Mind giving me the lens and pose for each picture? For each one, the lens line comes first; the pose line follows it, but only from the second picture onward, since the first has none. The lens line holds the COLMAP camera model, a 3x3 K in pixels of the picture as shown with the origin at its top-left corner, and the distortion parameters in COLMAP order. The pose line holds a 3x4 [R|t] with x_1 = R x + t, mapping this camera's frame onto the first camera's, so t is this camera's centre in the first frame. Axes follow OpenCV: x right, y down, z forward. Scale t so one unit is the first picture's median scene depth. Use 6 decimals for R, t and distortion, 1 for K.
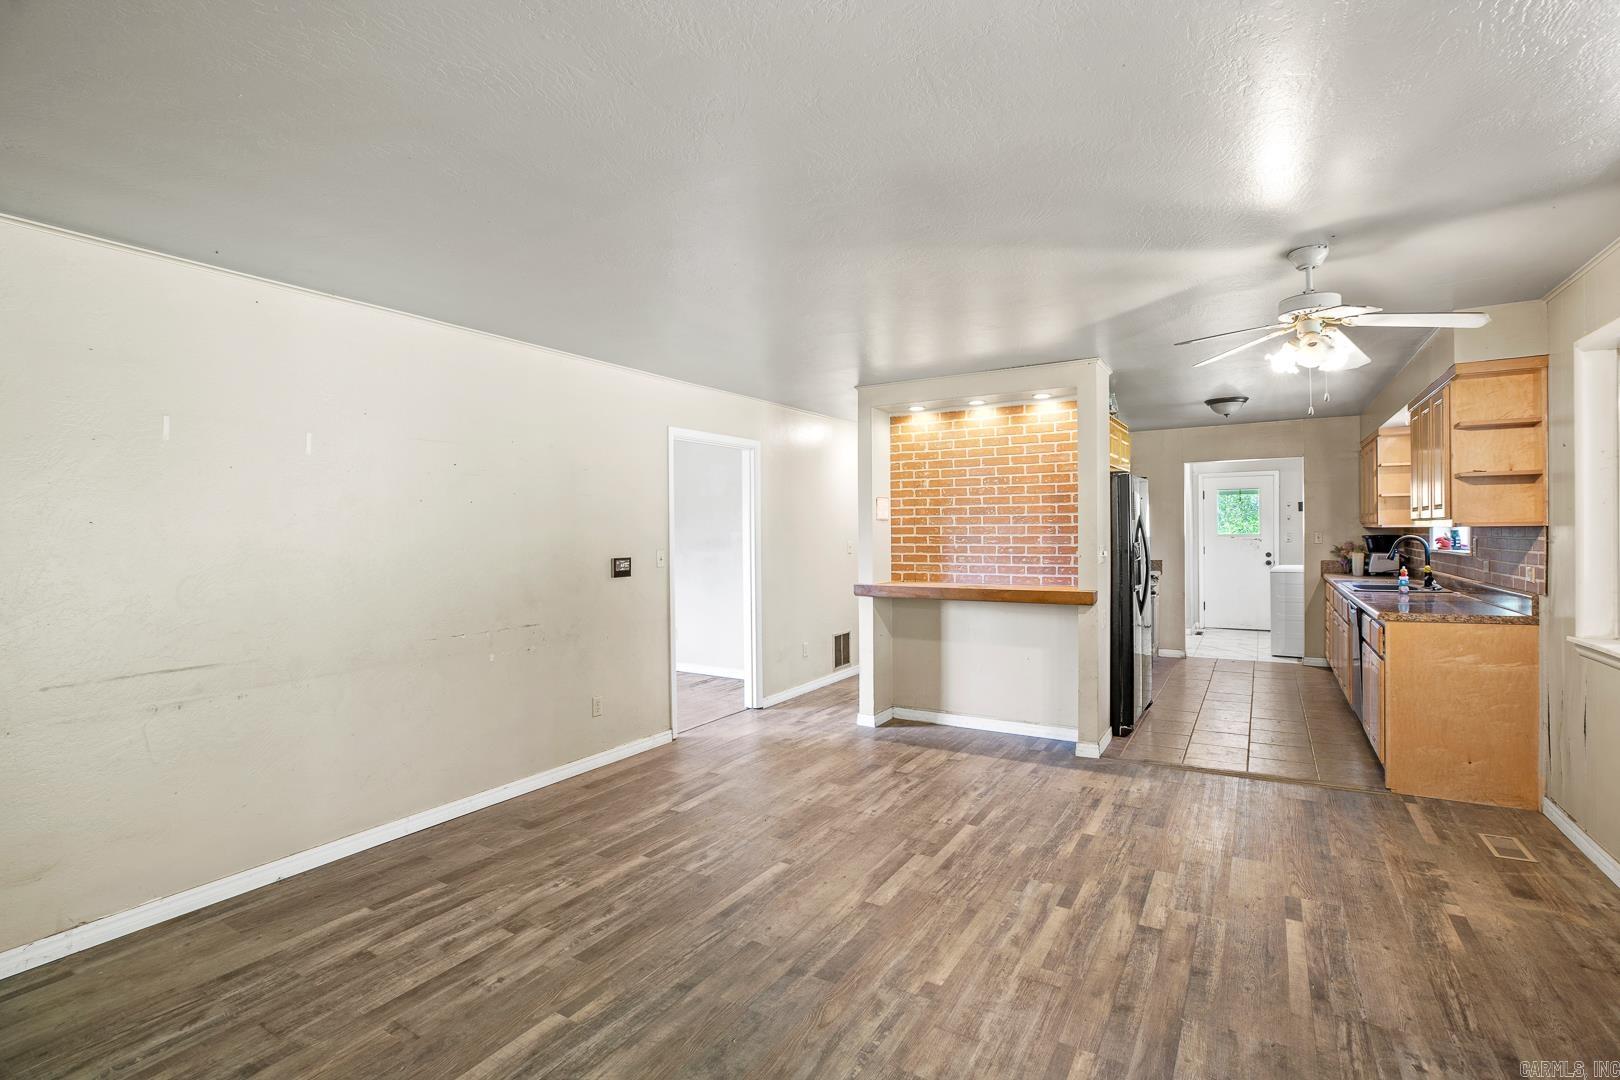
lens RADIAL K [[744.3, 0, 811.6], [0, 744.3, 534.9], [0, 0, 1]] dist [-0.010456, 0.000703]
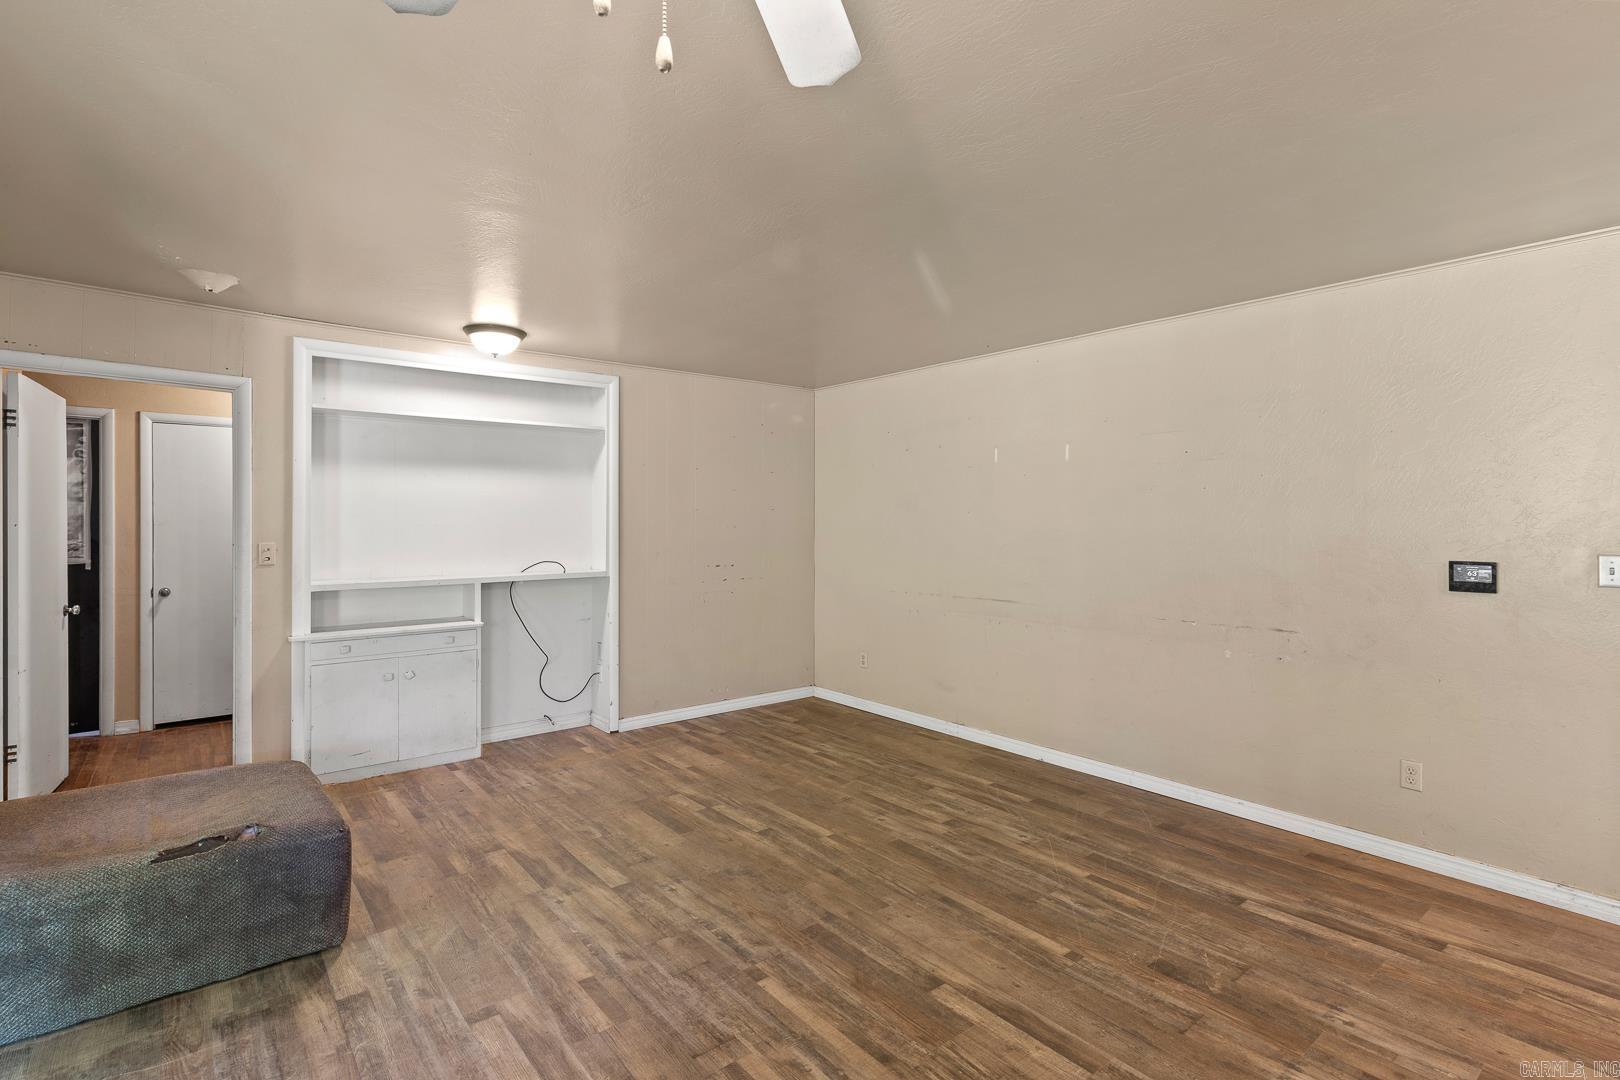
lens RADIAL K [[744.3, 0, 781.7], [0, 744.3, 522.9], [0, 0, 1]] dist [-0.010456, 0.000703]
pose [[-0.341959, 0.006810, -0.939690, 0.845615], [-0.008550, 0.999910, 0.010358, -0.005211], [0.939676, 0.011576, -0.341870, 1.067435]]
